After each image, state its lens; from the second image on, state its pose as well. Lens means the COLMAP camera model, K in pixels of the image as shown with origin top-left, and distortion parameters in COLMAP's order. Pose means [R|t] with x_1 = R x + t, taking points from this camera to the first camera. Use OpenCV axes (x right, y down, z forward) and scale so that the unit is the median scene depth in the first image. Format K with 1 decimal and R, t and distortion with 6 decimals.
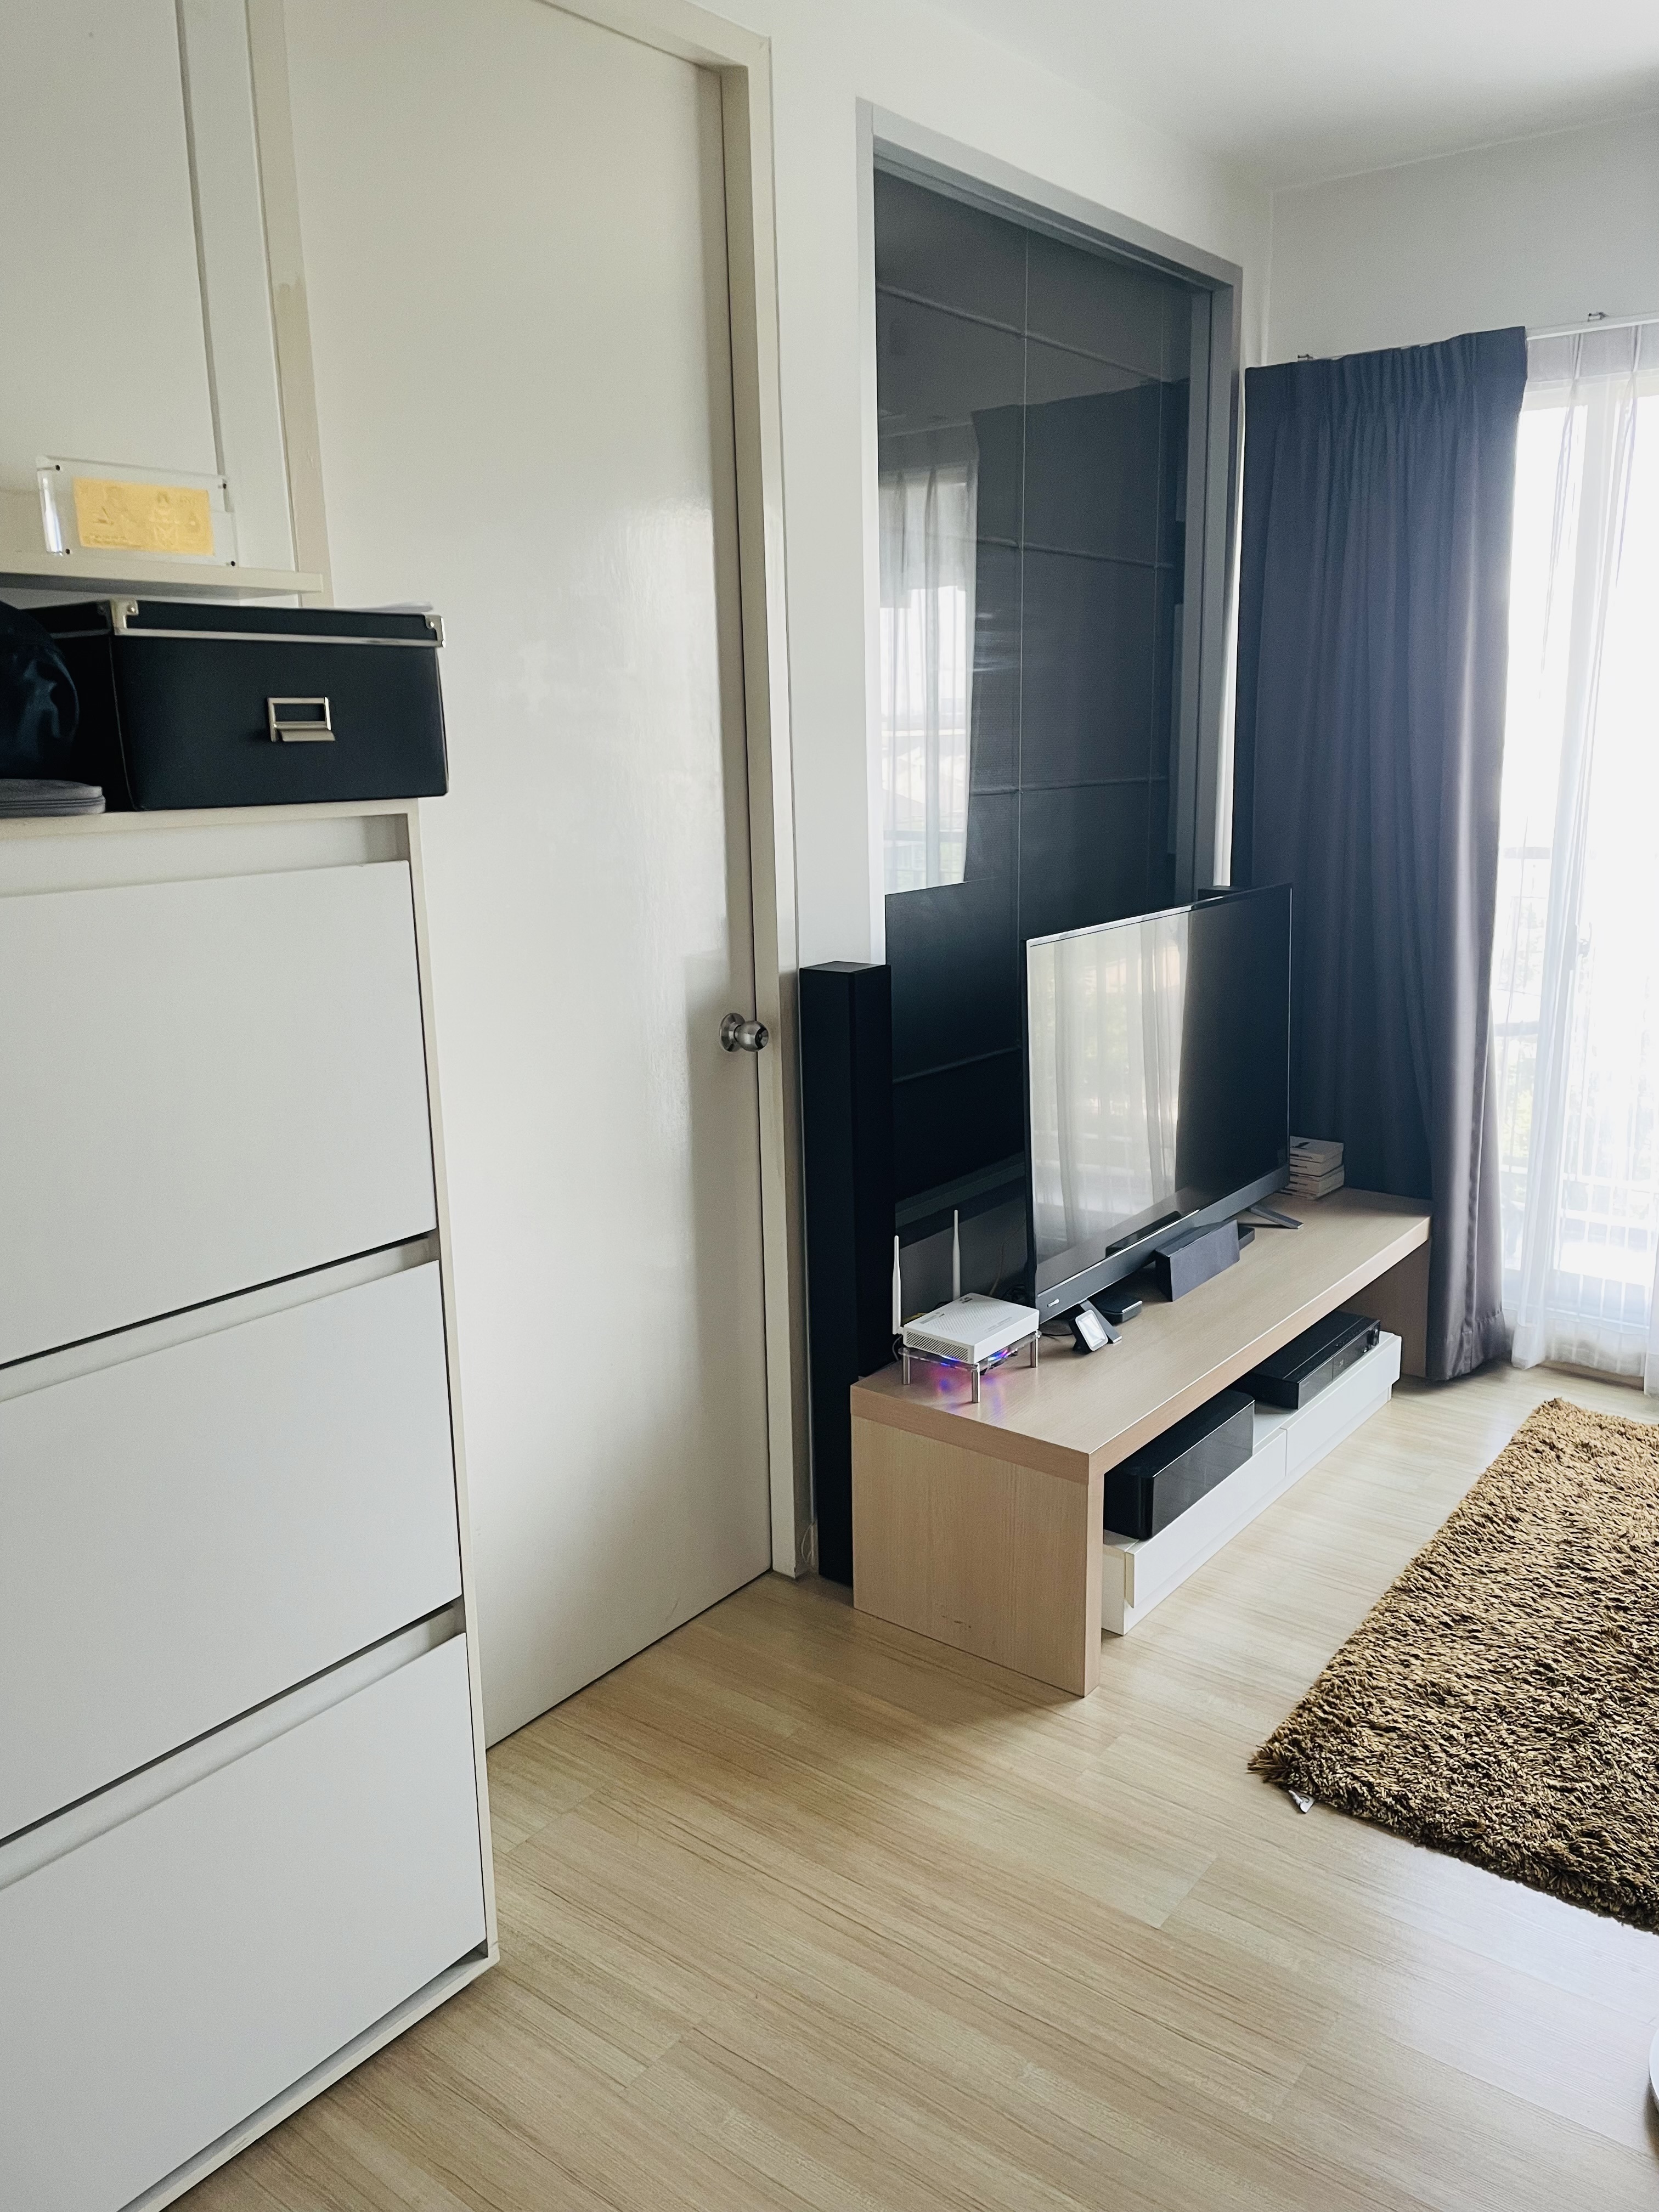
lens RADIAL K [[1662.4, 0, 835.4], [0, 1662.4, 1090.8], [0, 0, 1]] dist [0.086642, -0.112213]
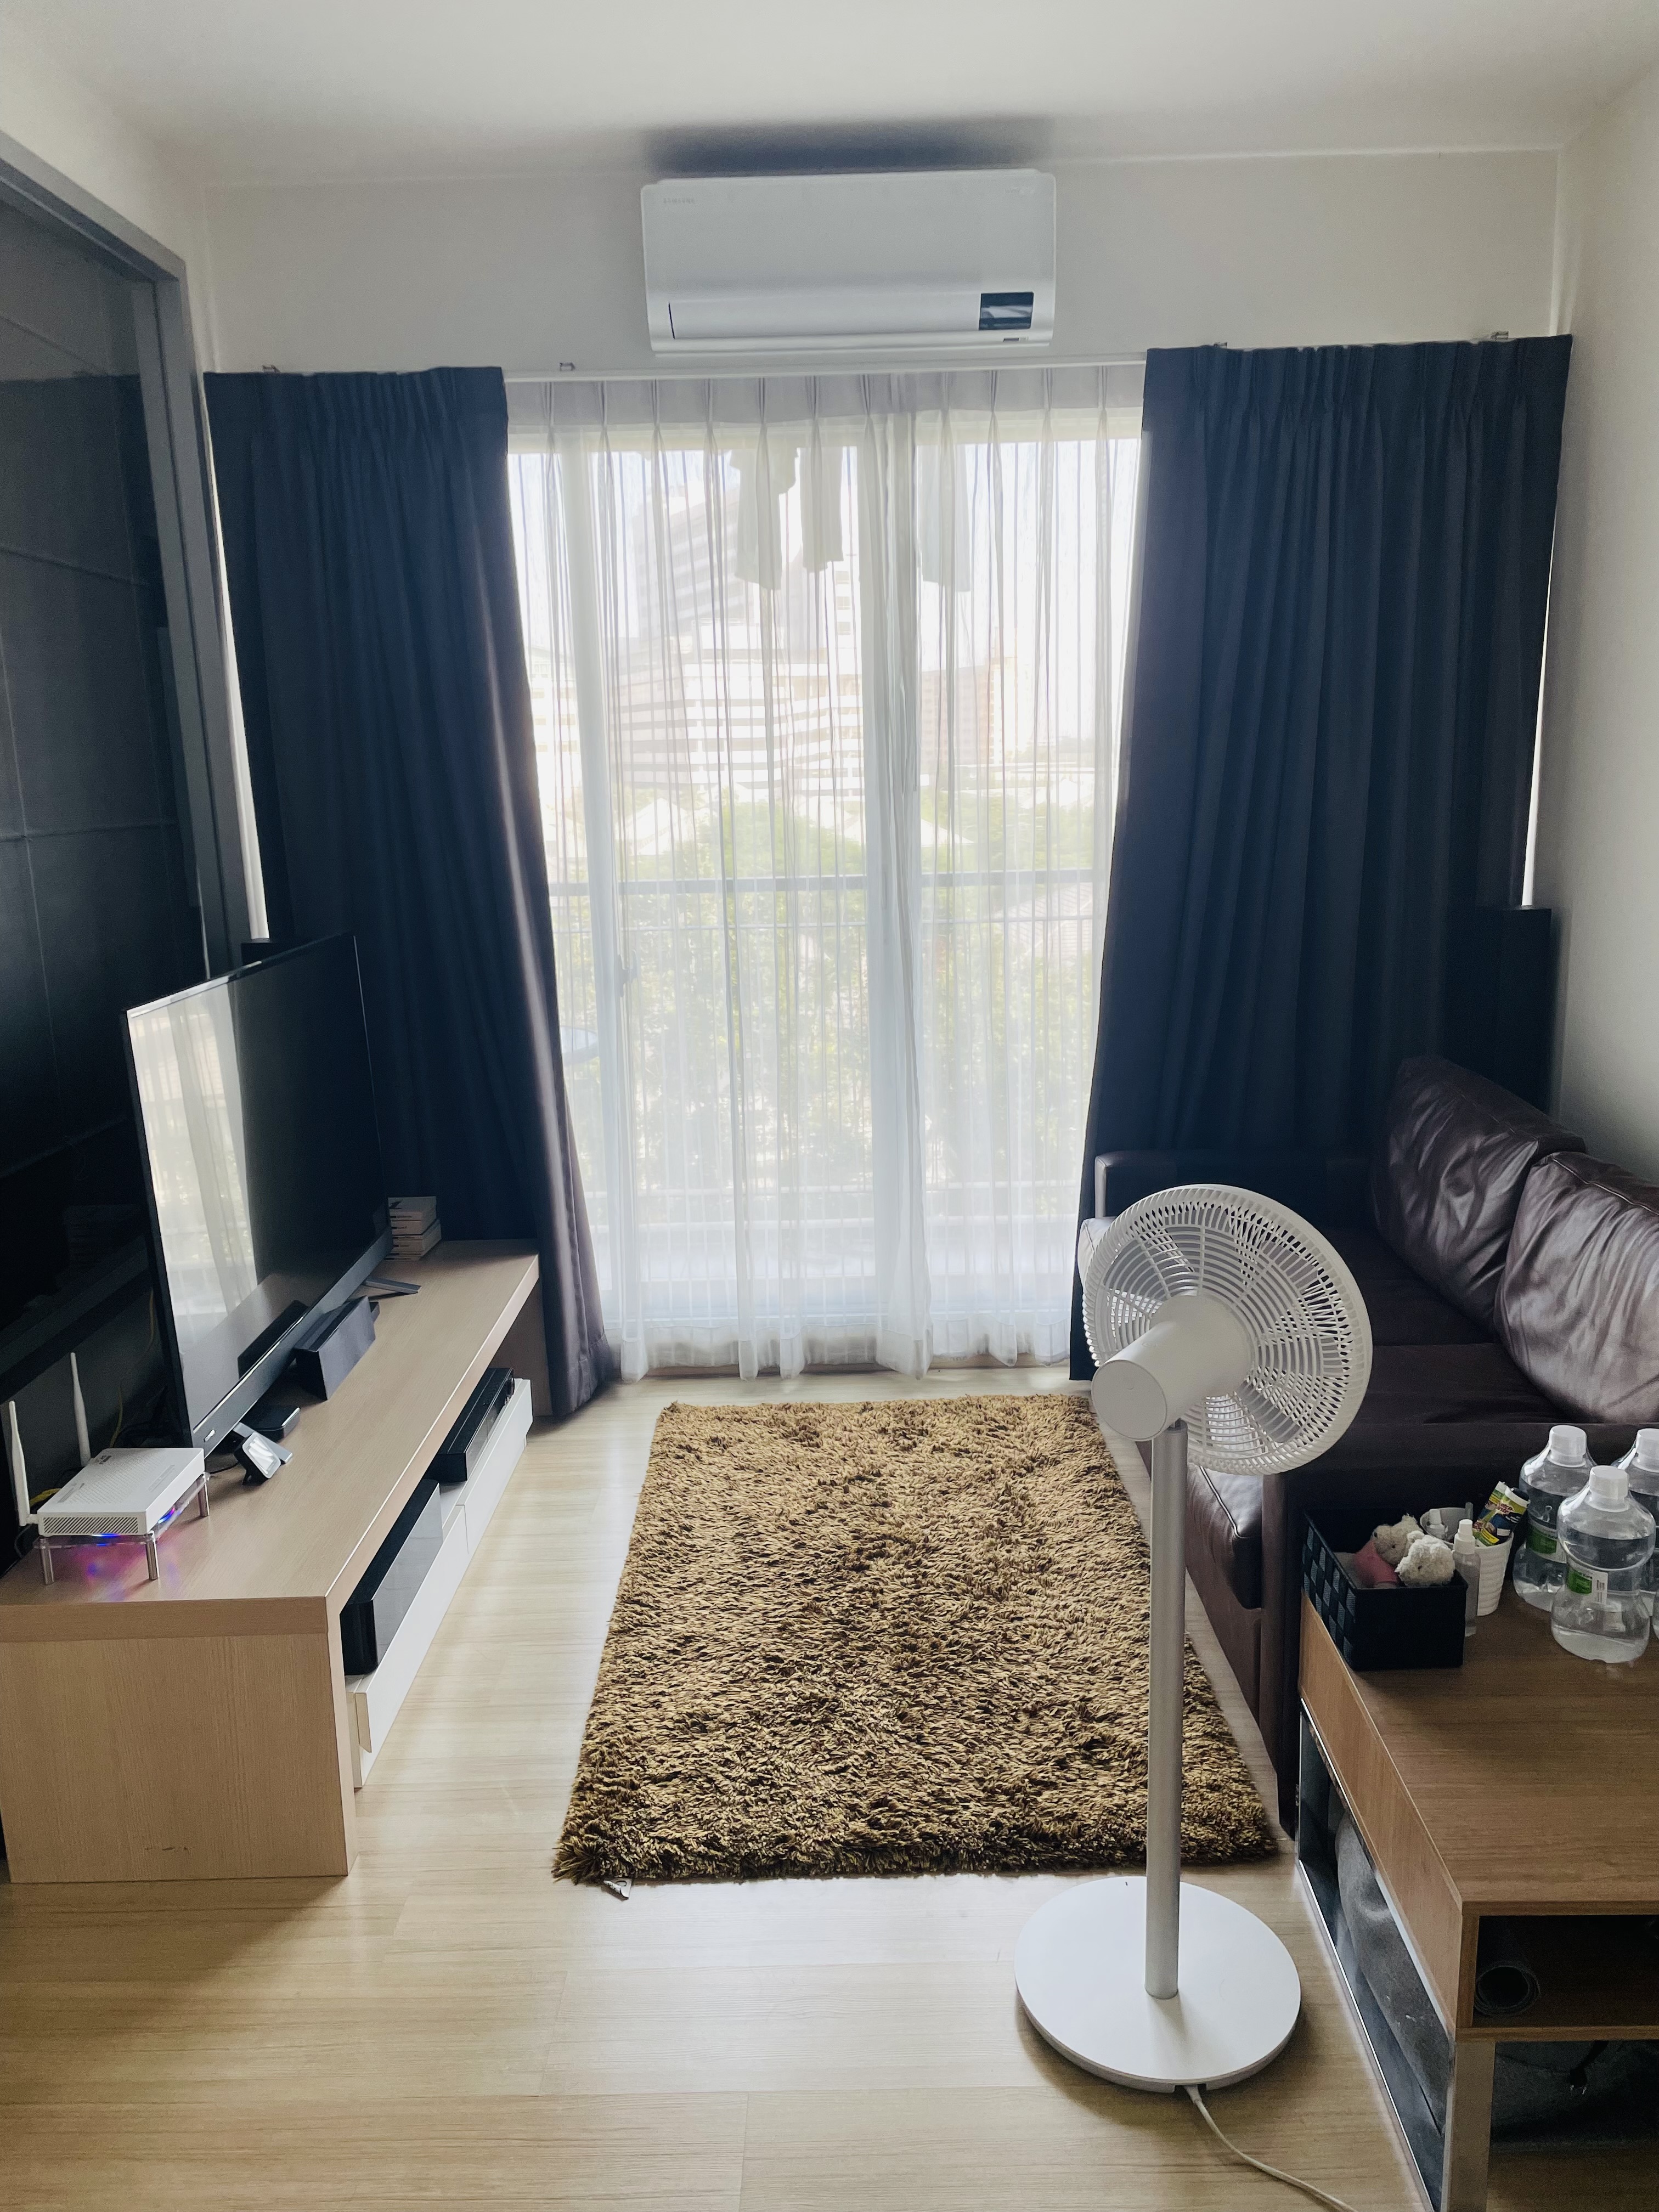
lens RADIAL K [[1662.4, 0, 850.3], [0, 1662.4, 1115.3], [0, 0, 1]] dist [0.086642, -0.112213]
pose [[0.786627, -0.131169, 0.603334, -0.115303], [0.140675, 0.989548, 0.031722, -0.016112], [-0.601189, 0.059920, 0.796857, 0.121920]]
